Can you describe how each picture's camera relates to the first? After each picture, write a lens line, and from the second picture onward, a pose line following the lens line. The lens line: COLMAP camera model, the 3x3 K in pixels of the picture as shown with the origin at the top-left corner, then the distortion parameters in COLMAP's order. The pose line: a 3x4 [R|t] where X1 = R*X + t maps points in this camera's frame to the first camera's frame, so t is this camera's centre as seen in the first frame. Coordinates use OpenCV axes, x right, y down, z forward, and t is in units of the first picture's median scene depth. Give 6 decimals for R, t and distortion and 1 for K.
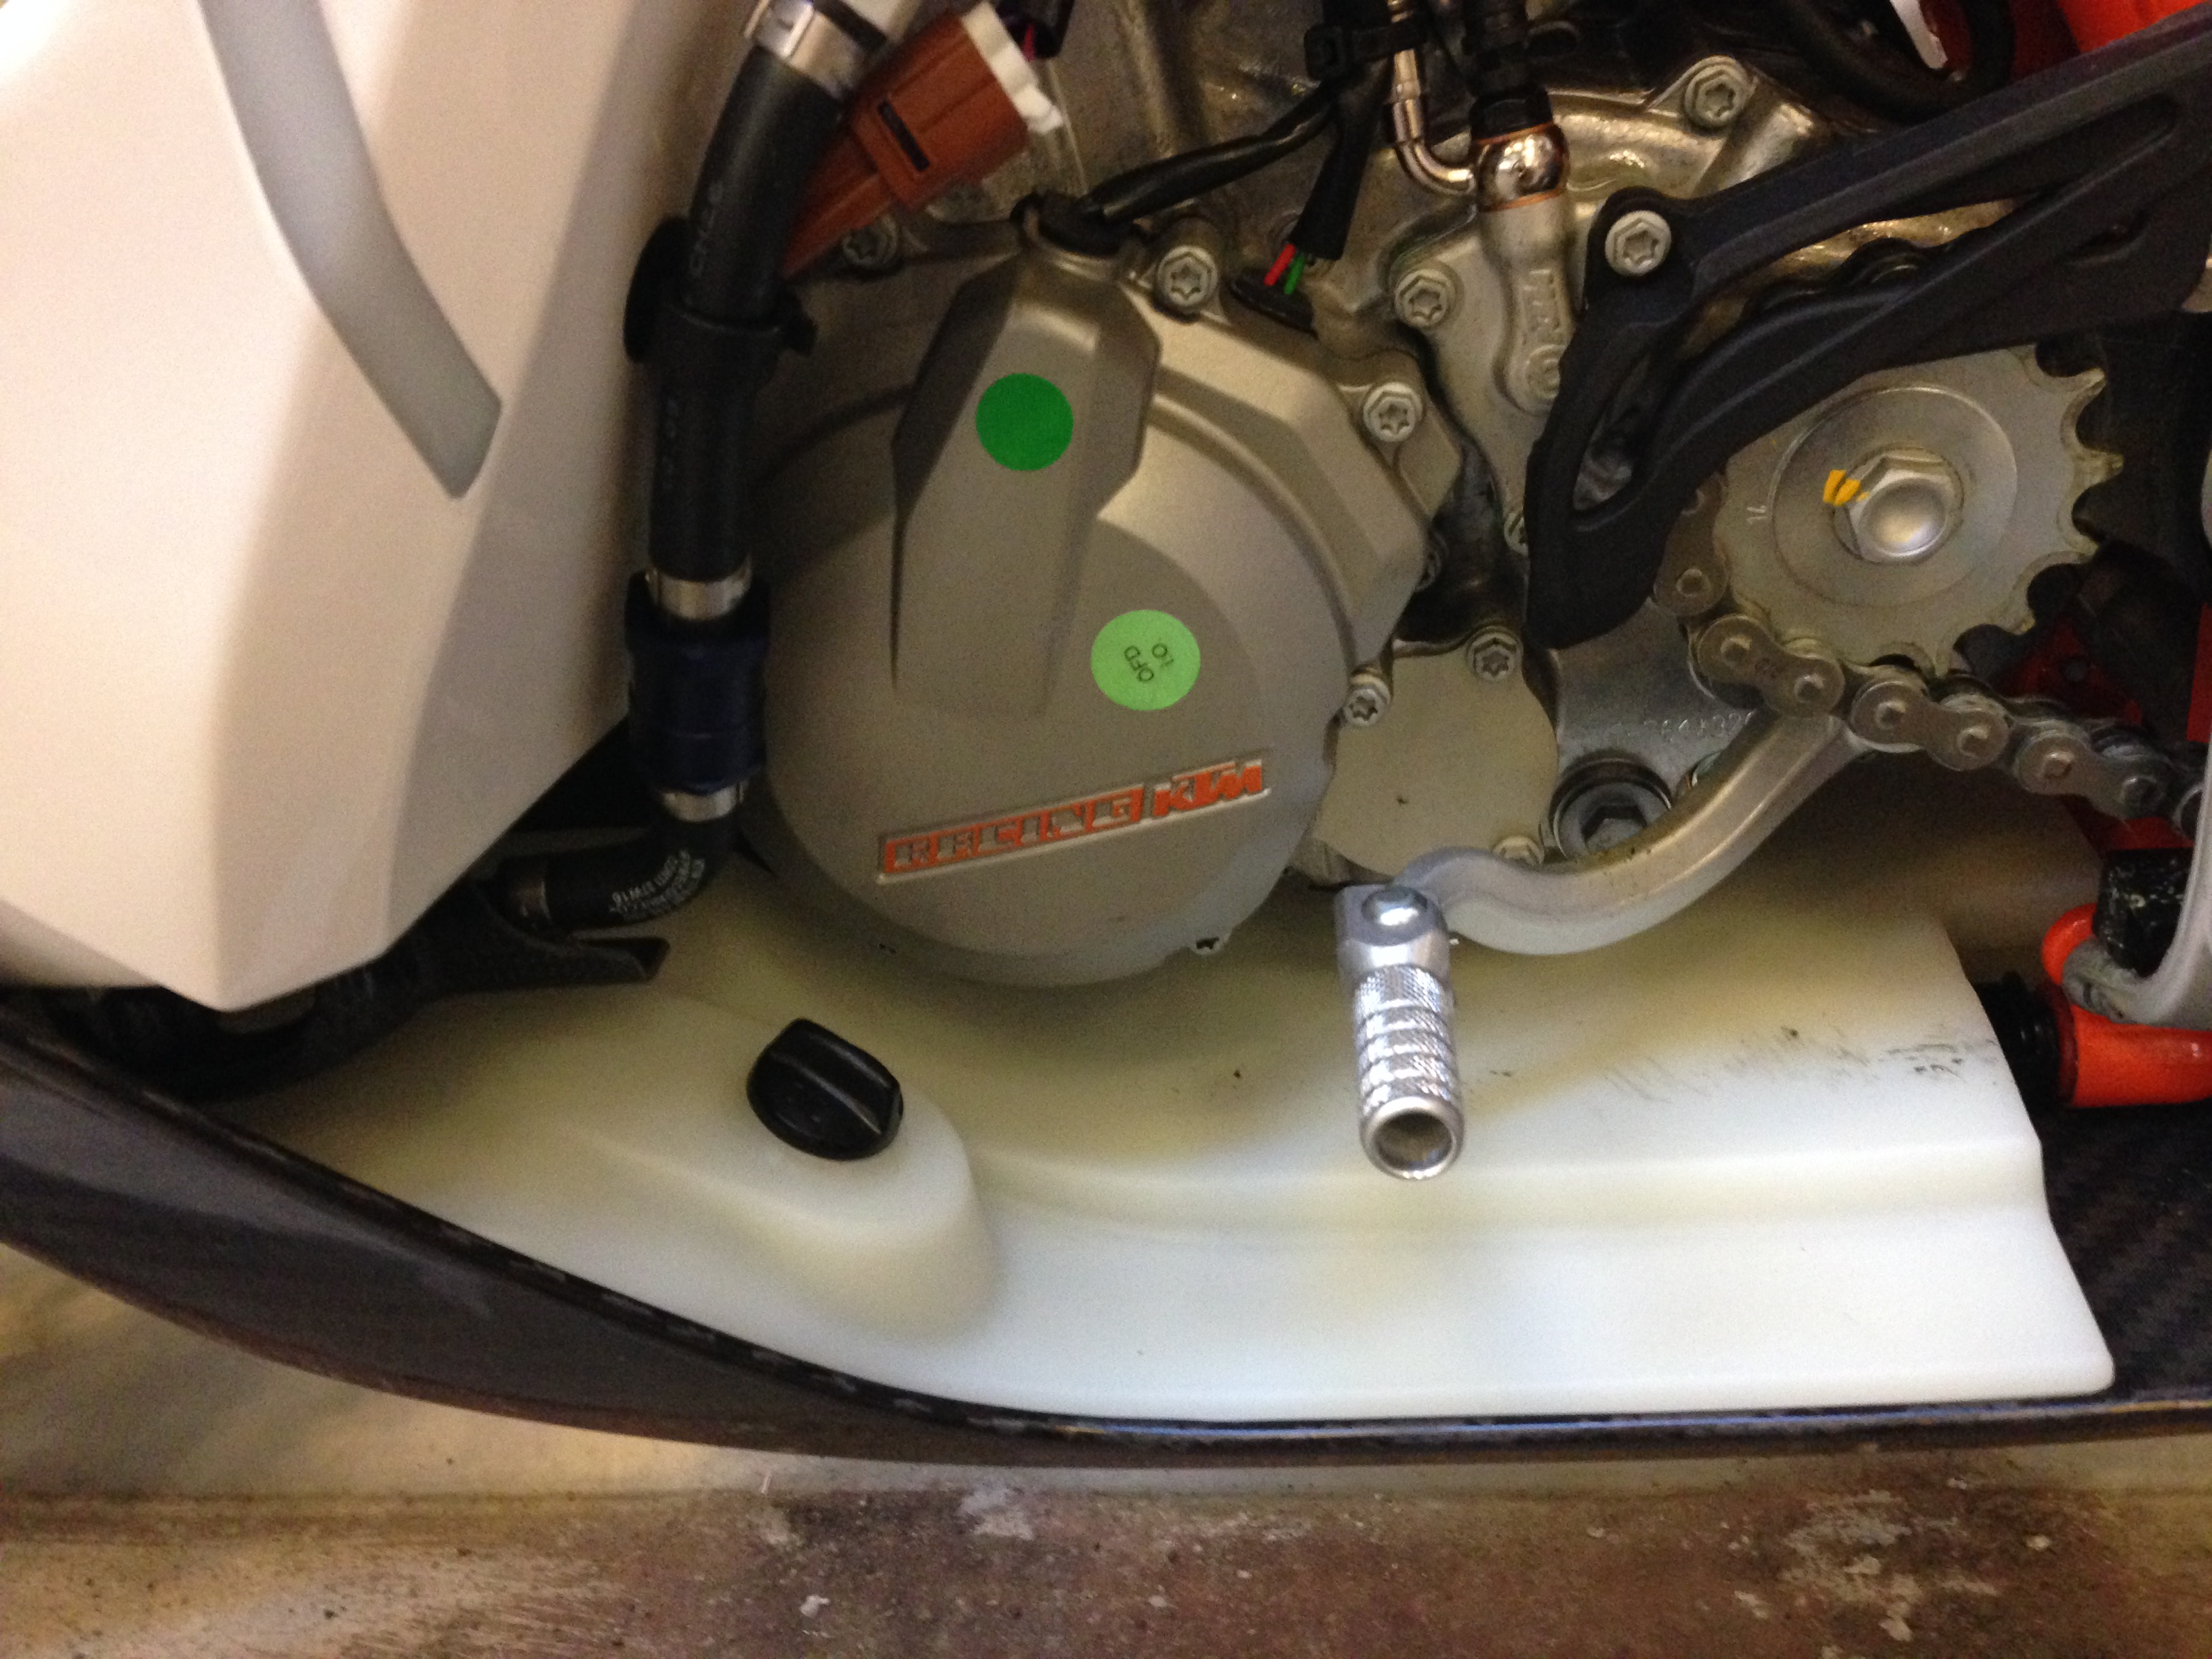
lens RADIAL K [[2115.9, 0, 1104.5], [0, 2115.9, 833.5], [0, 0, 1]] dist [0.138490, -0.237310]
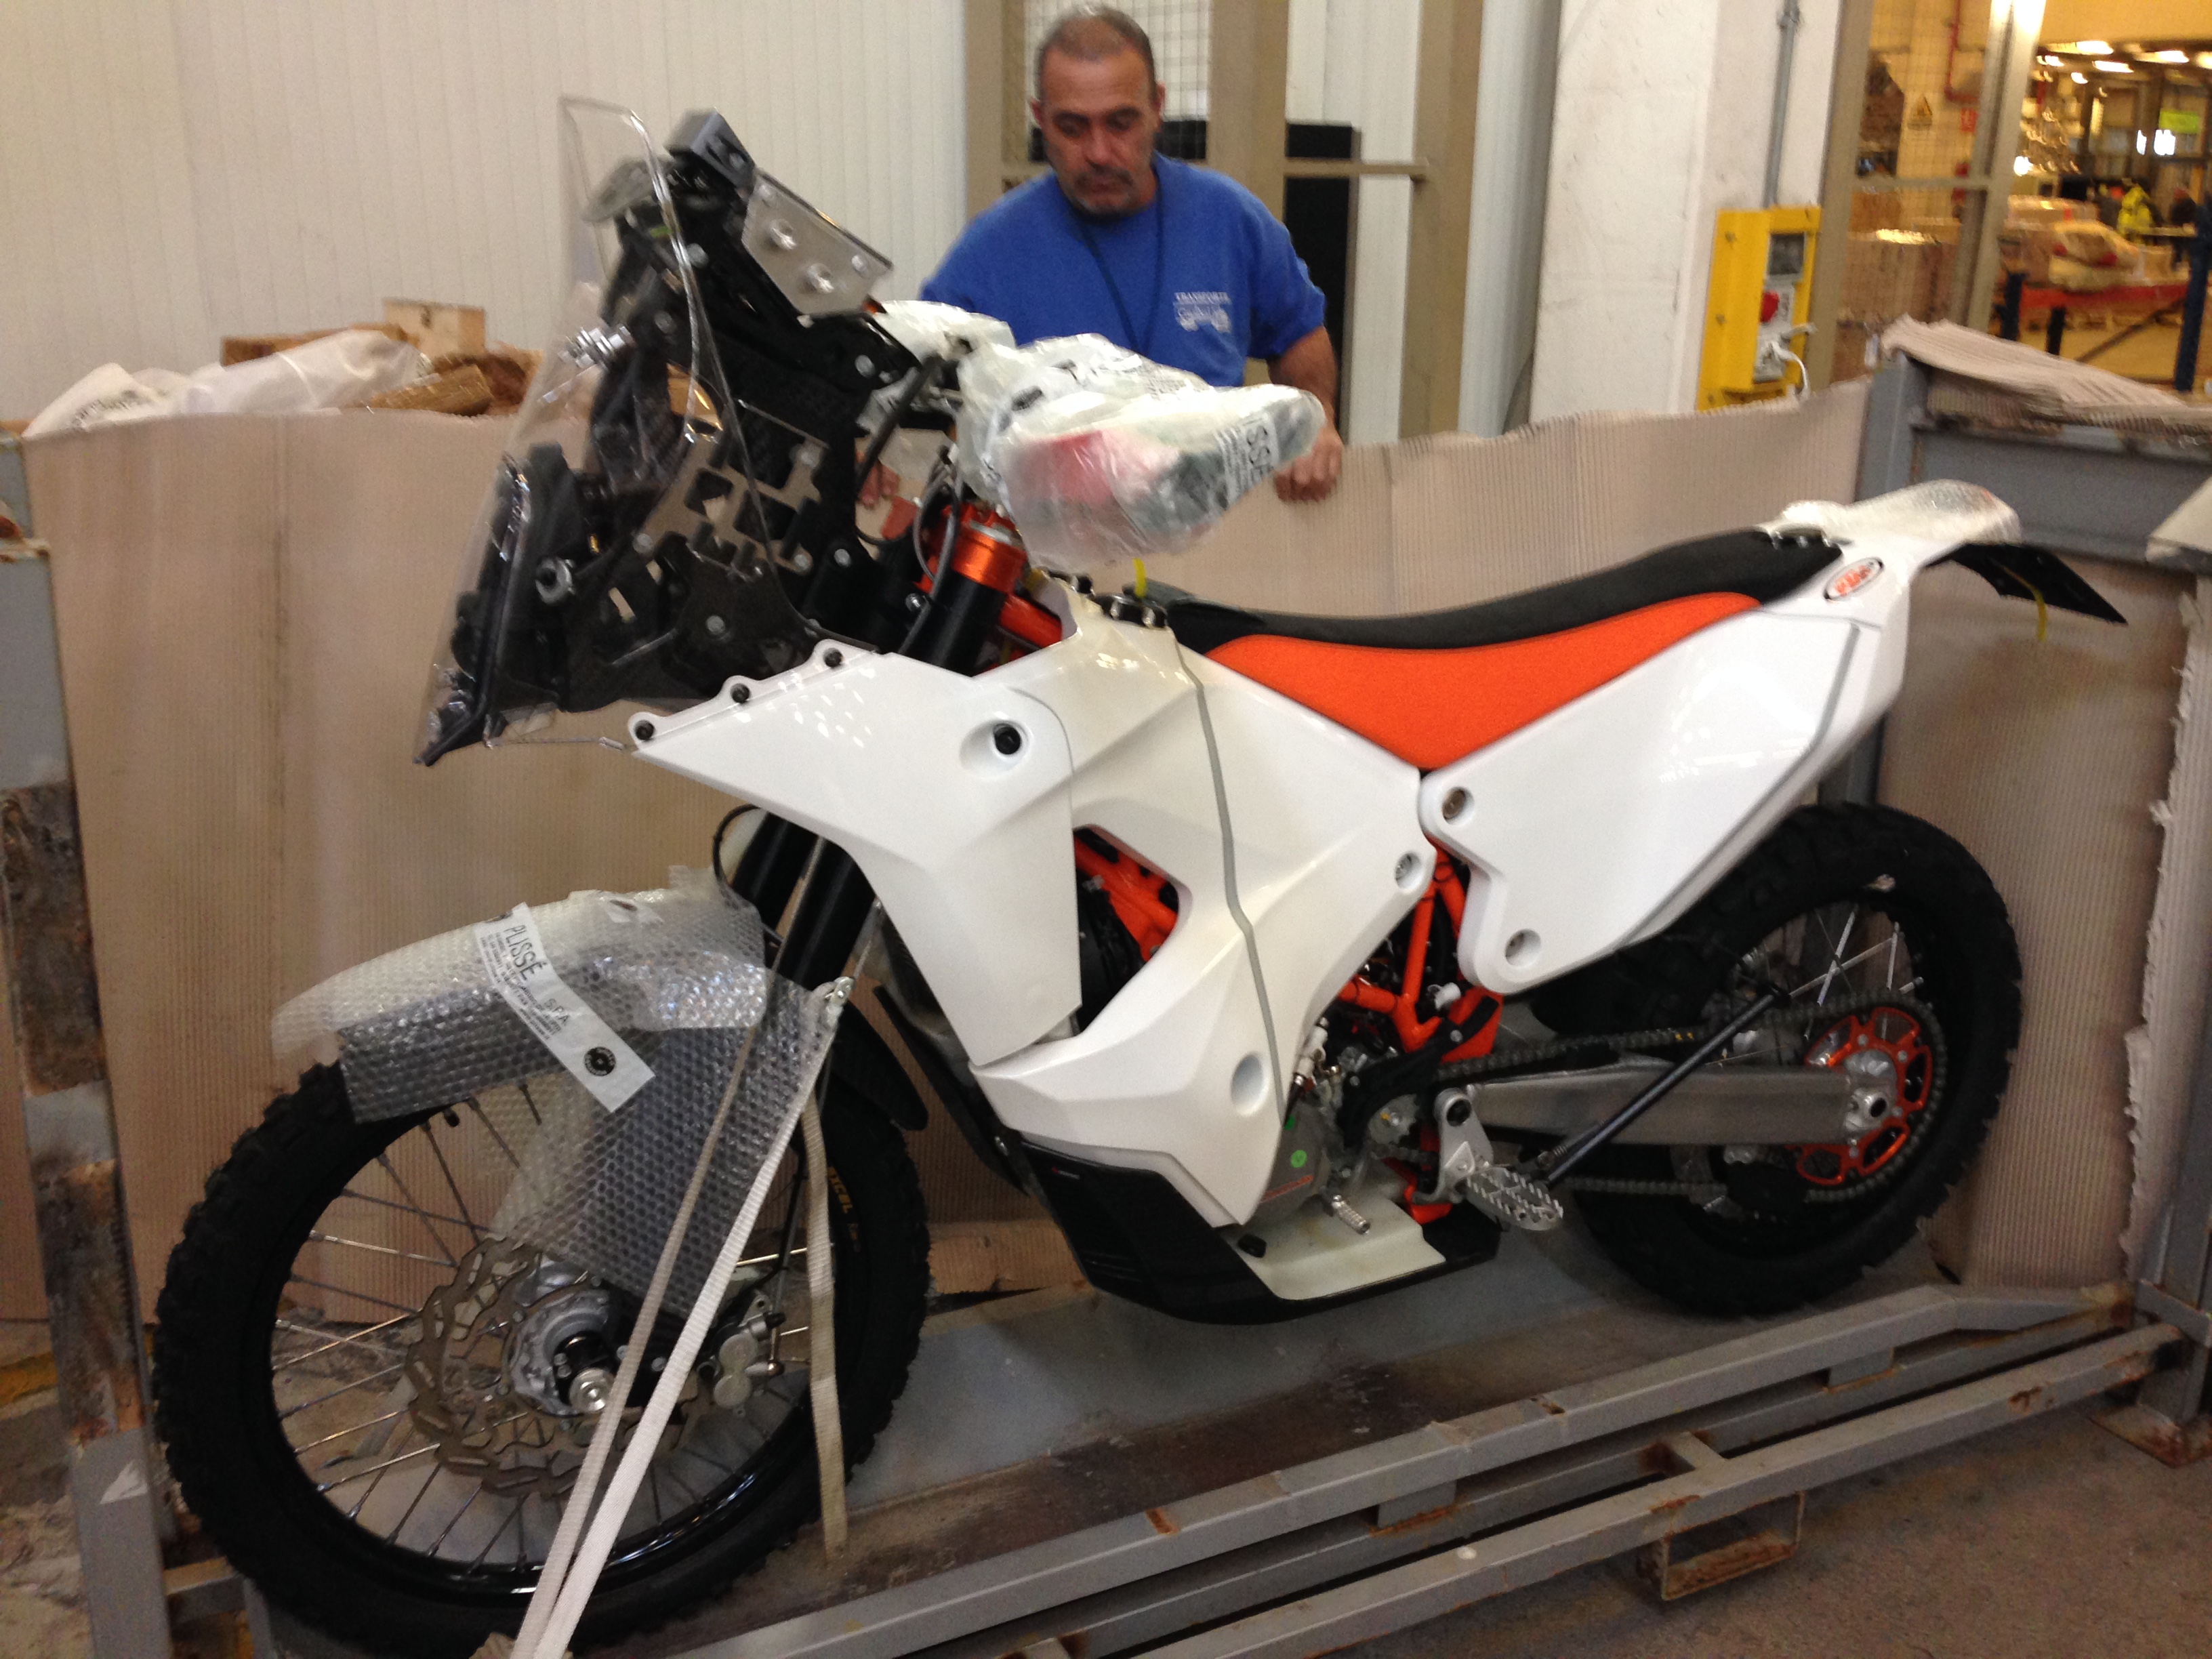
lens RADIAL K [[2115.9, 0, 1104.5], [0, 2115.9, 833.5], [0, 0, 1]] dist [0.138490, -0.237310]
pose [[0.845529, -0.048482, 0.531724, -3.441590], [0.168846, 0.969042, -0.180136, 0.015110], [-0.506529, 0.242090, 0.827539, -3.727663]]
